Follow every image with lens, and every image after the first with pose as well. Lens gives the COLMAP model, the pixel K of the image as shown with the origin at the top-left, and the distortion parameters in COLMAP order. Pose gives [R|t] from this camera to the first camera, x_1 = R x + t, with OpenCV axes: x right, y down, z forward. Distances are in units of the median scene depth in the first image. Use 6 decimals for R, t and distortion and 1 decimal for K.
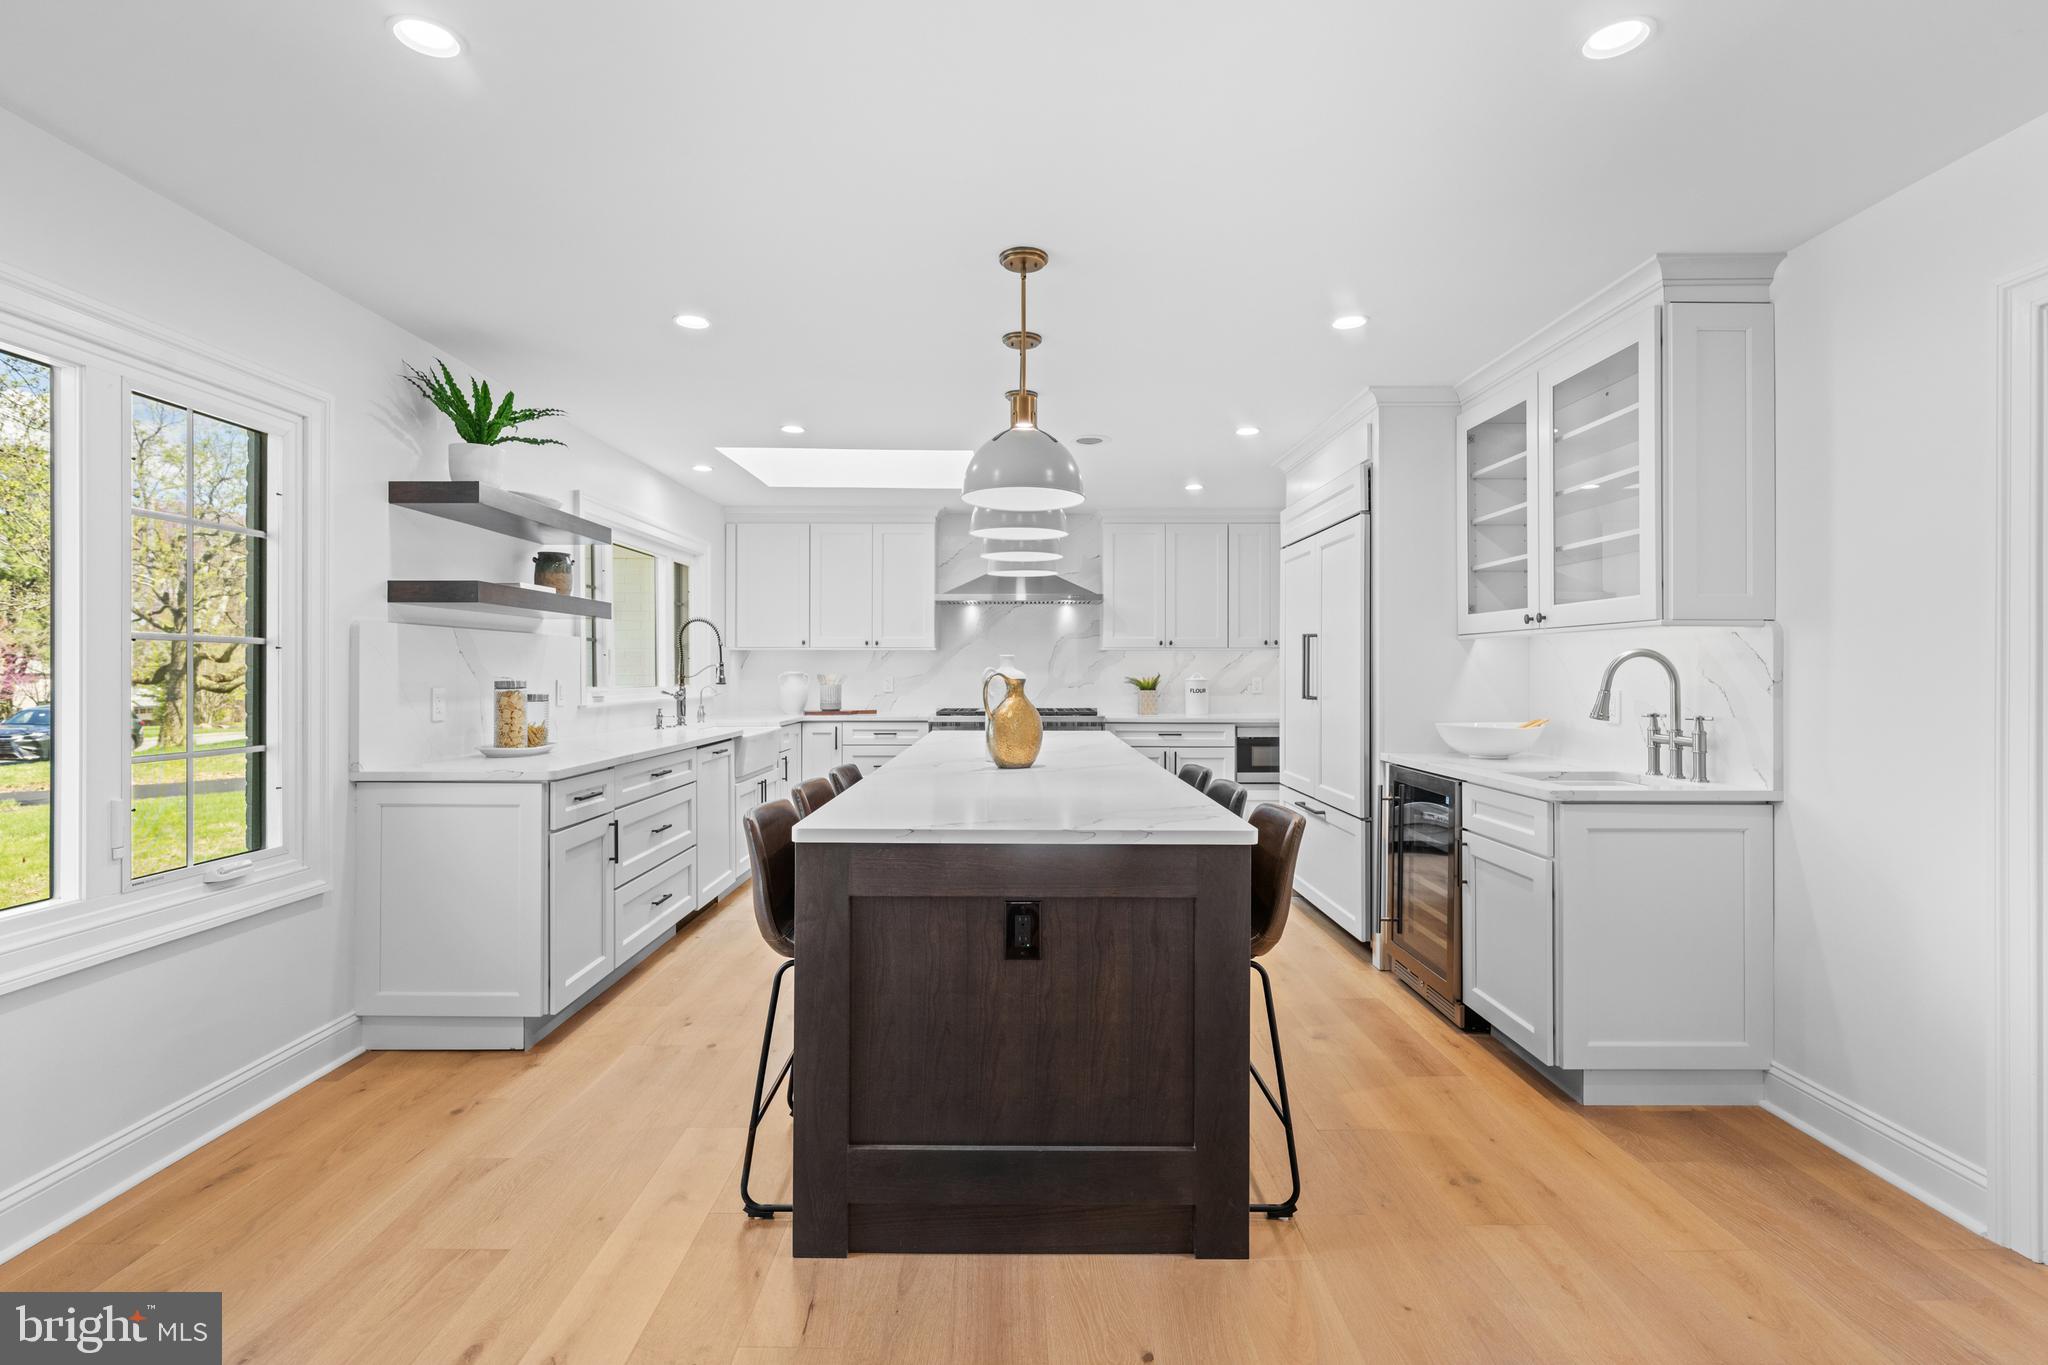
lens RADIAL K [[943.0, 0, 1030.6], [0, 943.0, 659.2], [0, 0, 1]] dist [-0.003420, -0.000259]
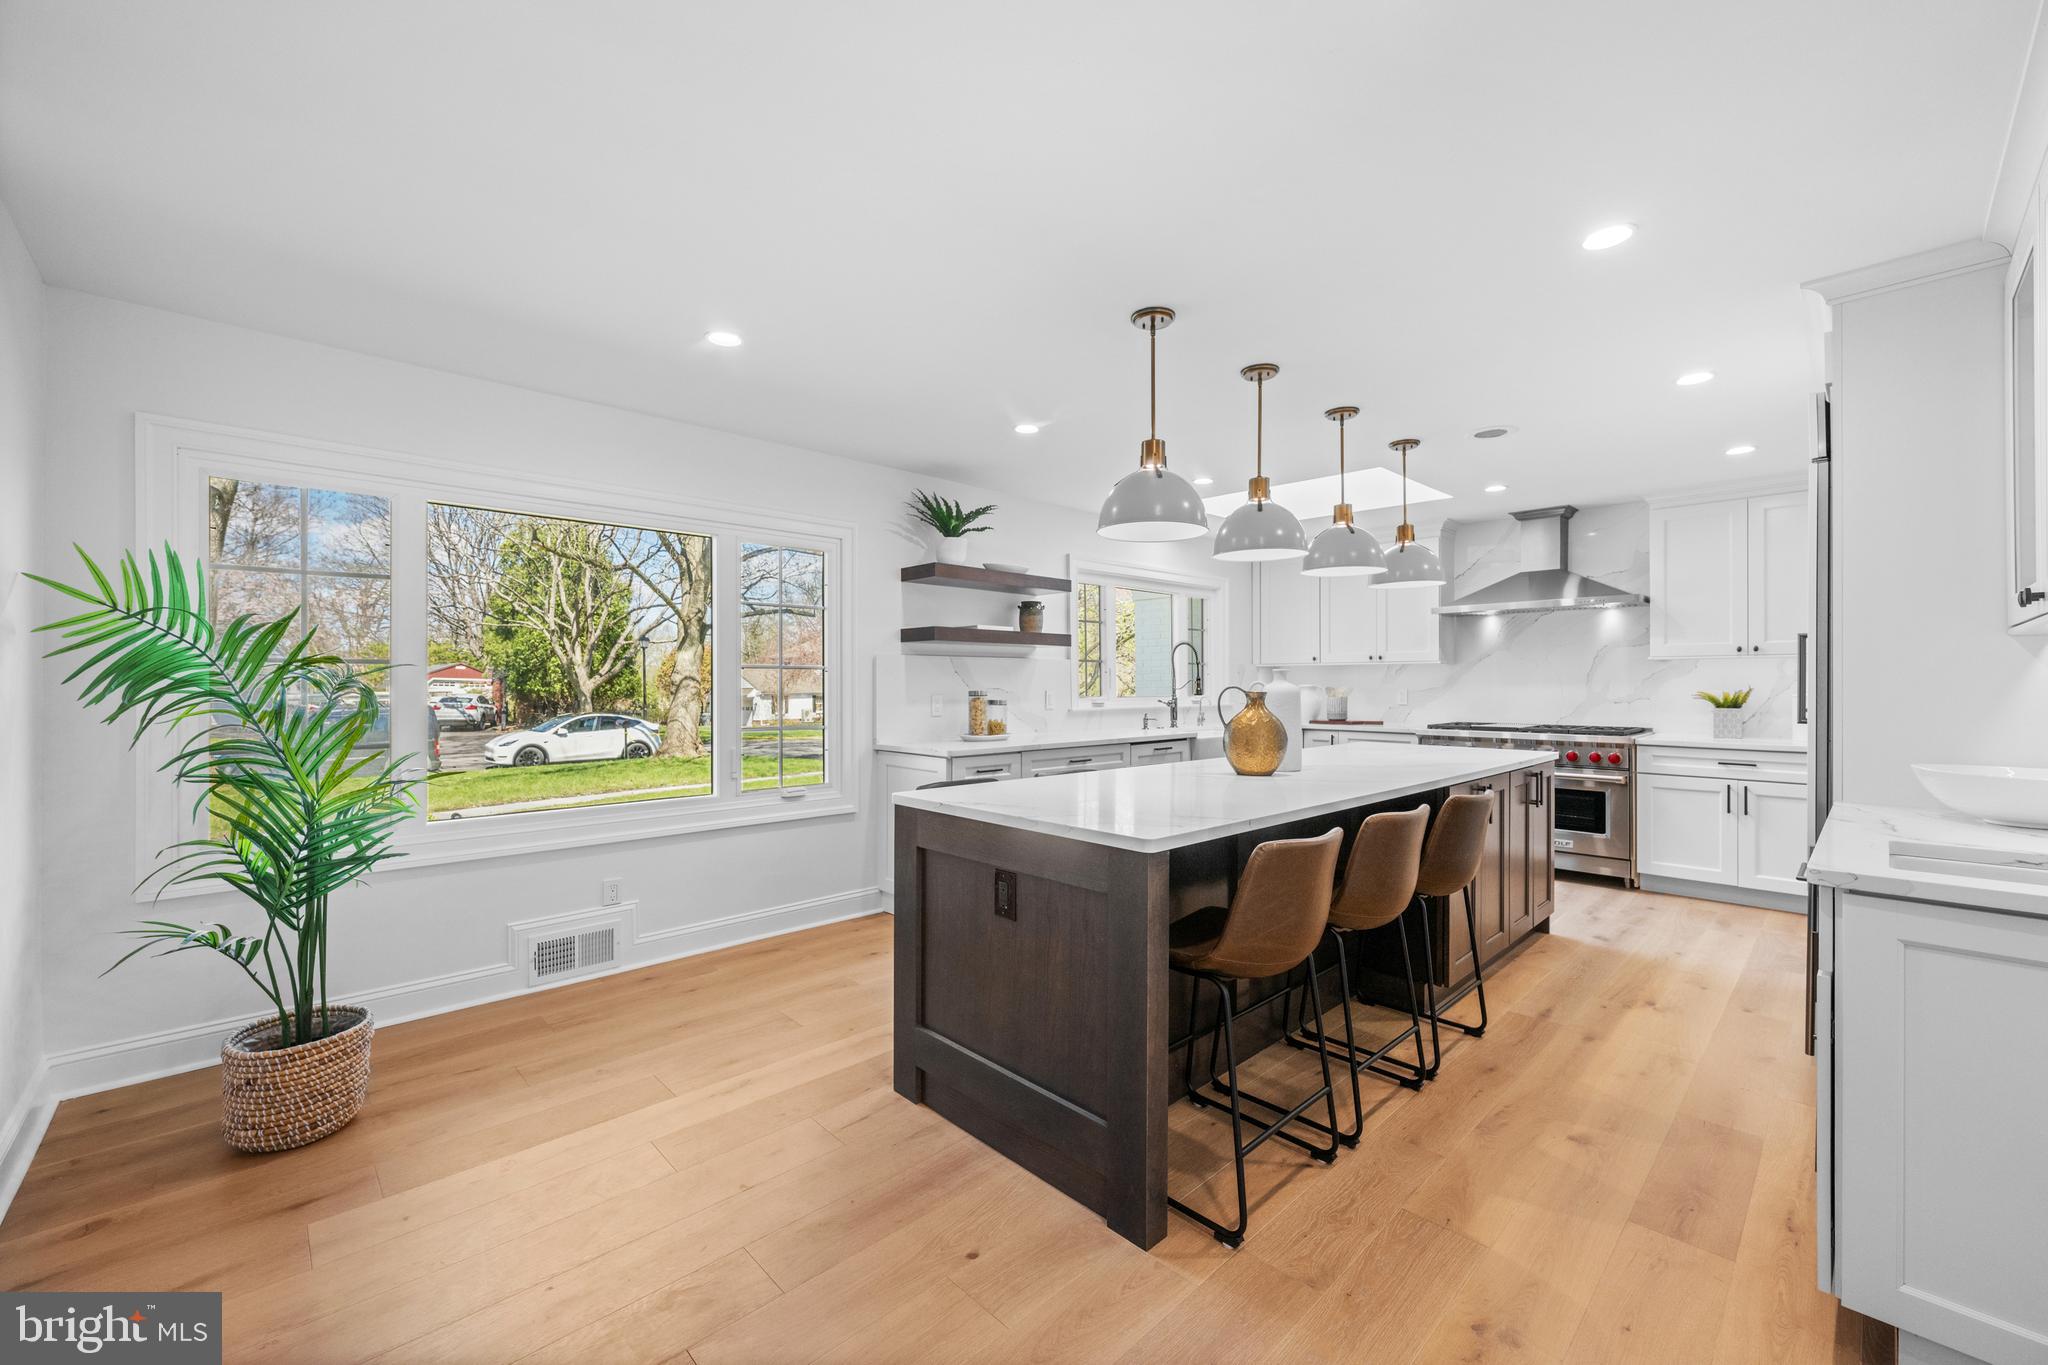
lens RADIAL K [[819.9, 0, 1023.1], [0, 819.9, 677.6], [0, 0, 1]] dist [0.001448, -0.000200]
pose [[0.684363, -0.005095, -0.729124, 0.477731], [0.008693, 0.999962, 0.001172, 0.001010], [0.729090, -0.007140, 0.684381, 0.169354]]
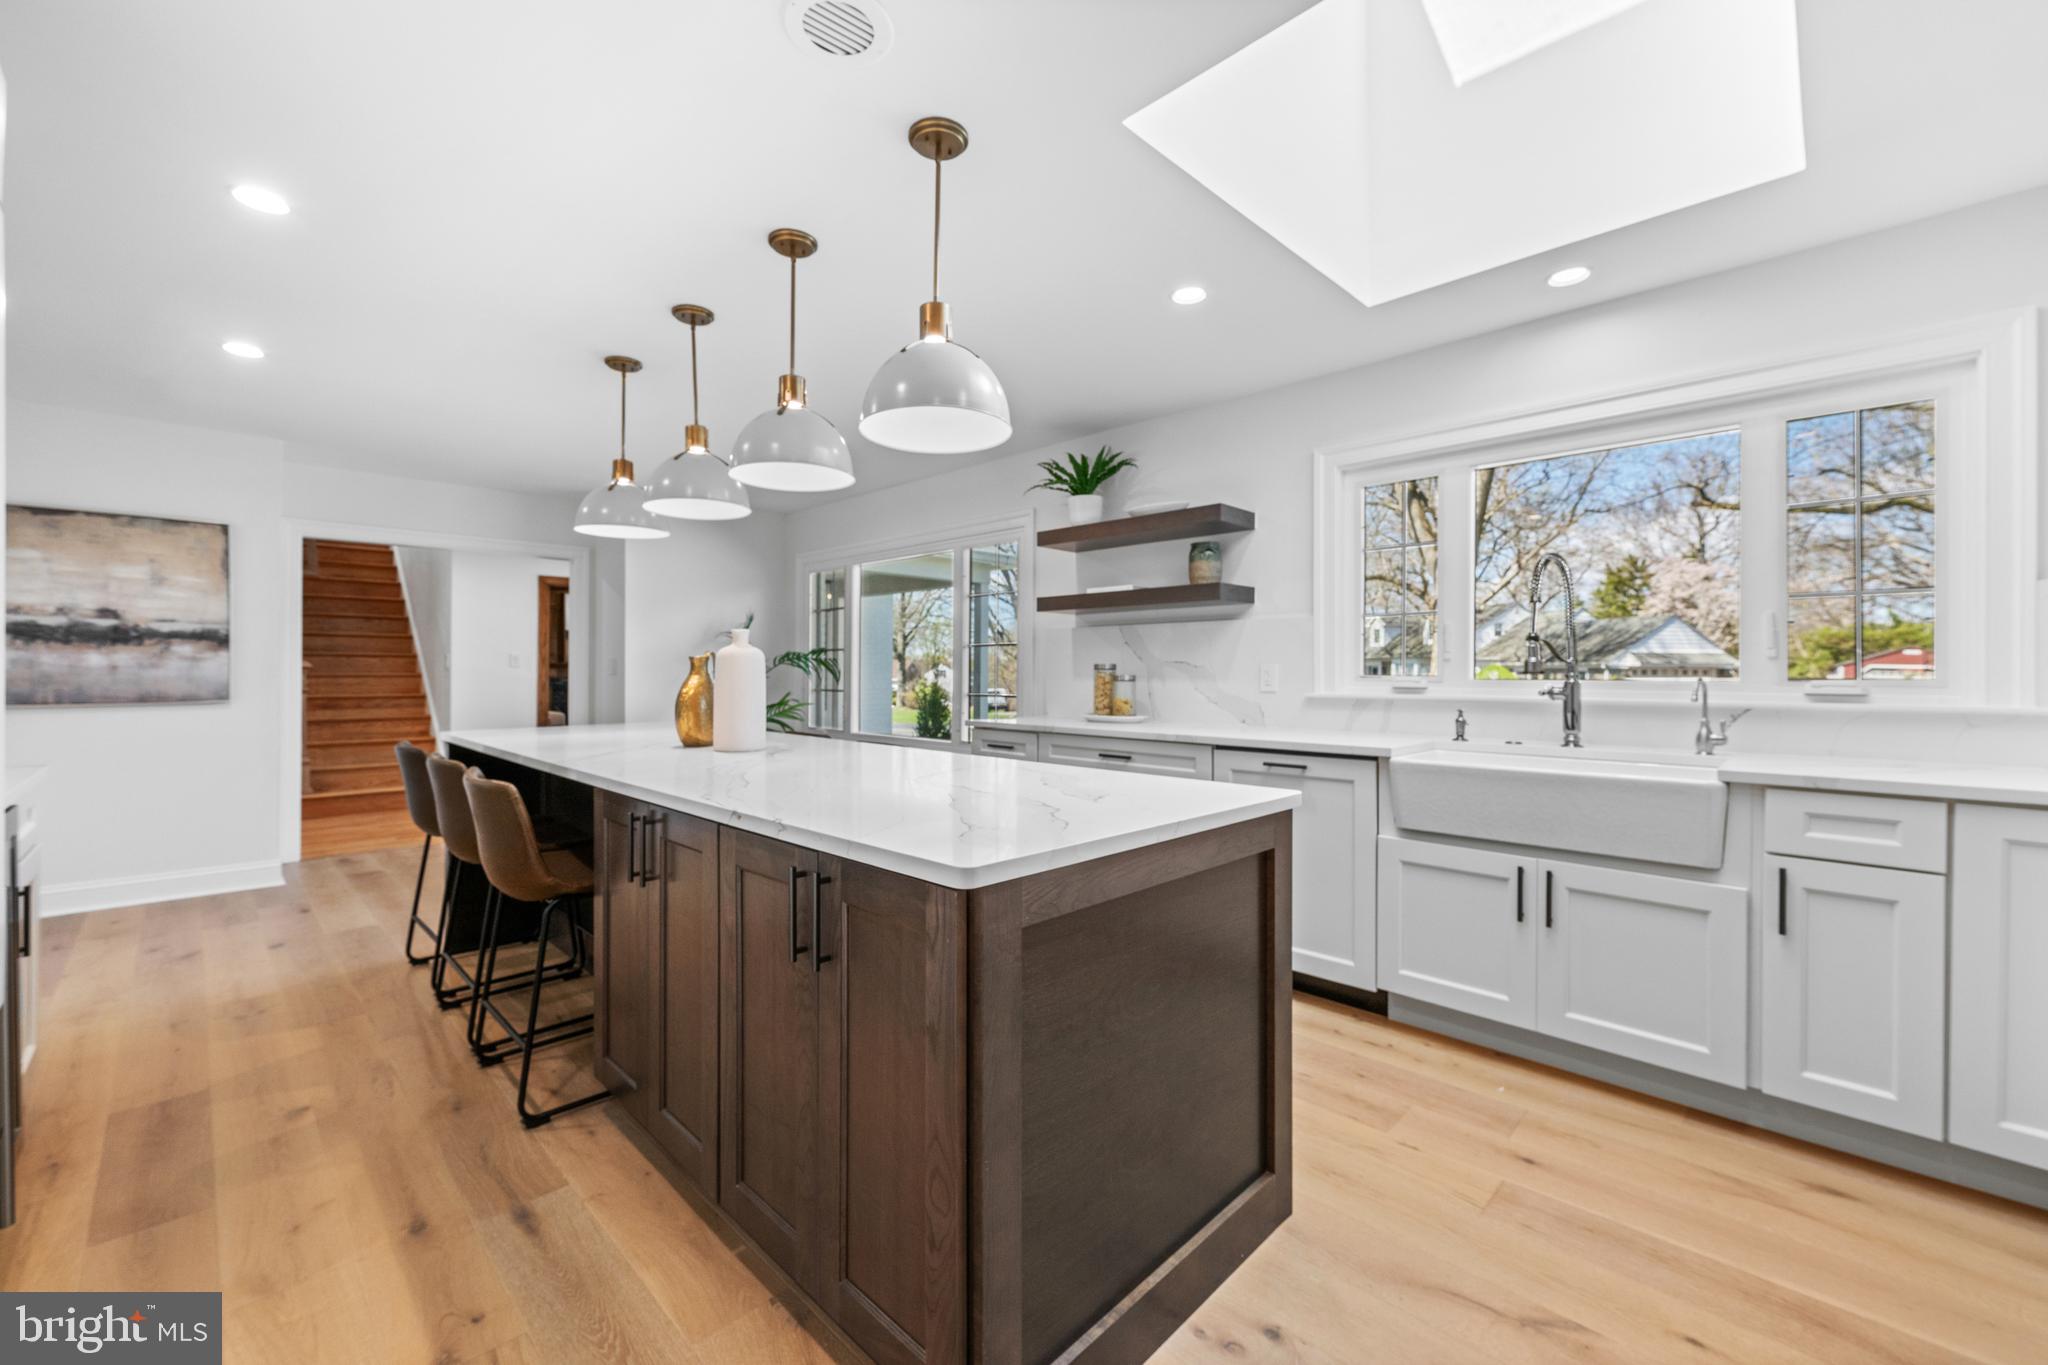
lens RADIAL K [[819.9, 0, 1023.1], [0, 819.9, 677.6], [0, 0, 1]] dist [0.001448, -0.000200]
pose [[-0.712971, 0.003672, -0.701183, 0.342052], [0.005828, 0.999983, -0.000689, 0.044436], [0.701169, -0.004577, -0.712981, 1.840043]]
